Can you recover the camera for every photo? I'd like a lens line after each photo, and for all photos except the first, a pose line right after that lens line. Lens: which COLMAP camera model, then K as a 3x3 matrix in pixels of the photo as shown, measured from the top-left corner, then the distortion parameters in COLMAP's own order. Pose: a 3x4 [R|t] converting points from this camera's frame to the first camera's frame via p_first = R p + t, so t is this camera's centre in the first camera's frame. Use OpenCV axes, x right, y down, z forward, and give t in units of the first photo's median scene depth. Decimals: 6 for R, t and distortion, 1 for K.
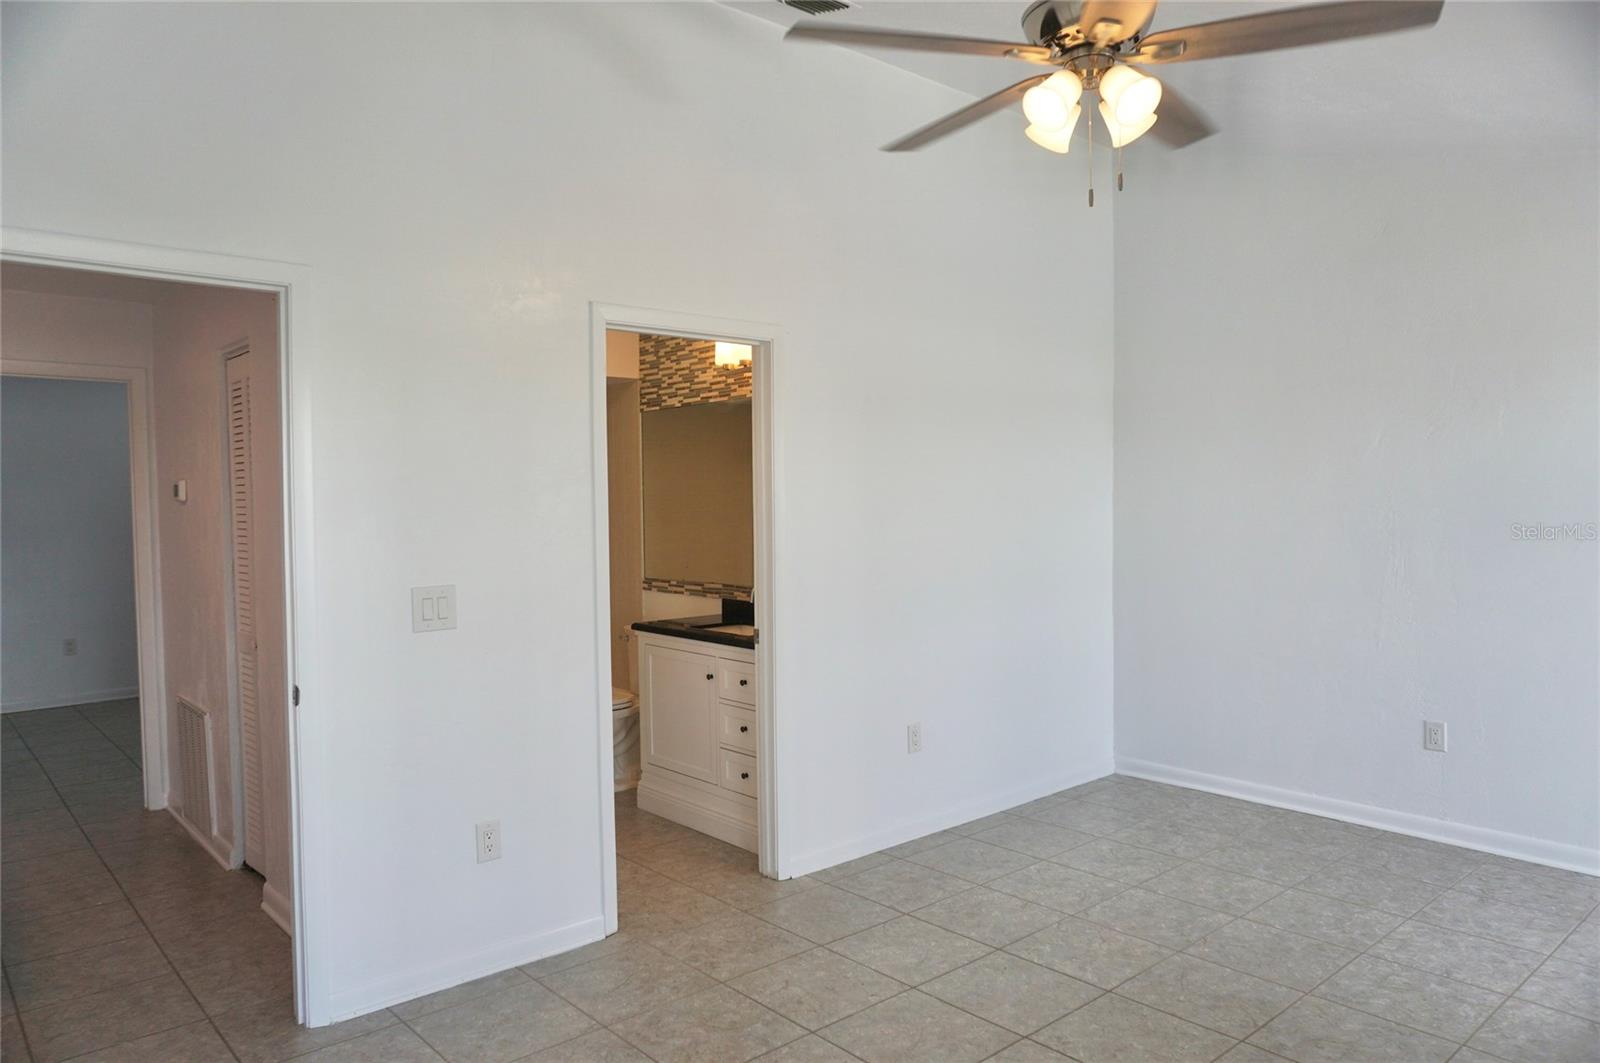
lens RADIAL K [[1078.0, 0, 800.0], [0, 1078.0, 531.5], [0, 0, 1]] dist [-0.049227, 0.039735]
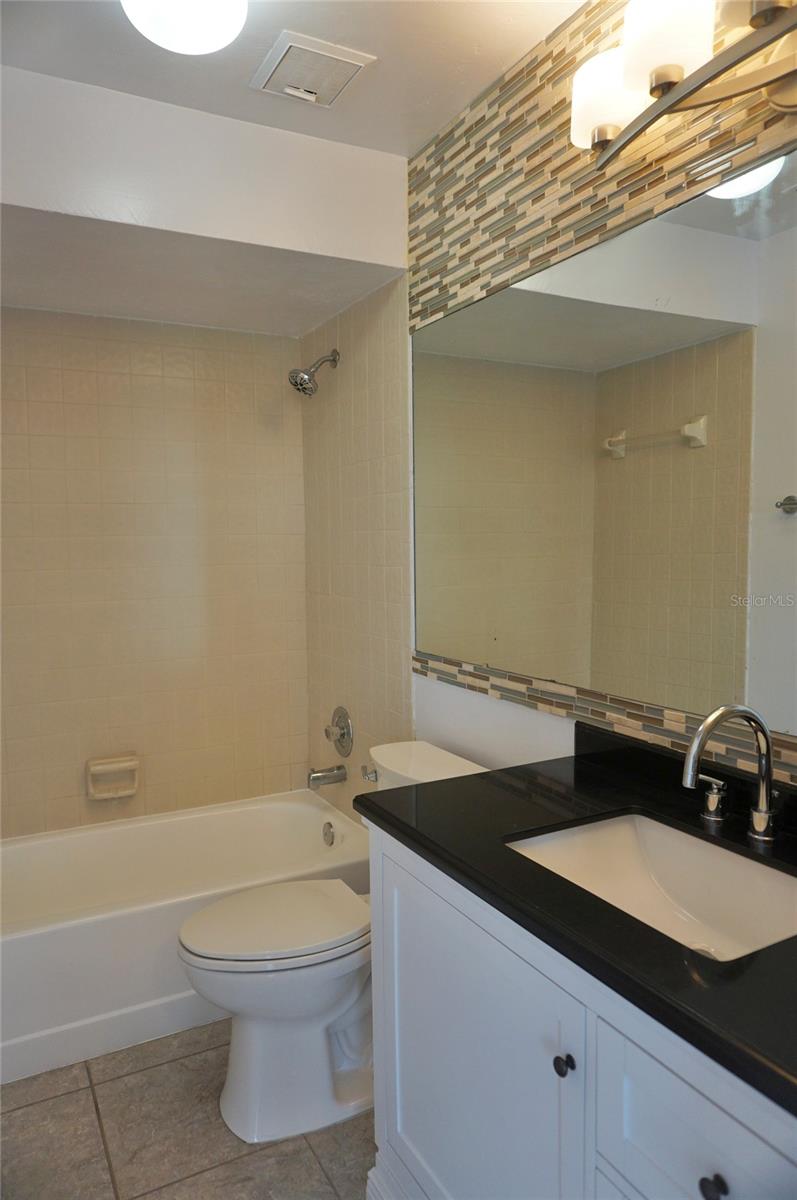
lens RADIAL K [[808.5, 0, 398.5], [0, 808.5, 600.0], [0, 0, 1]] dist [-0.049227, 0.039735]
pose [[0.973151, 0.017682, -0.229489, -0.064439], [-0.006117, 0.998679, 0.051009, -0.001803], [0.230088, -0.048235, 0.971974, 0.637867]]
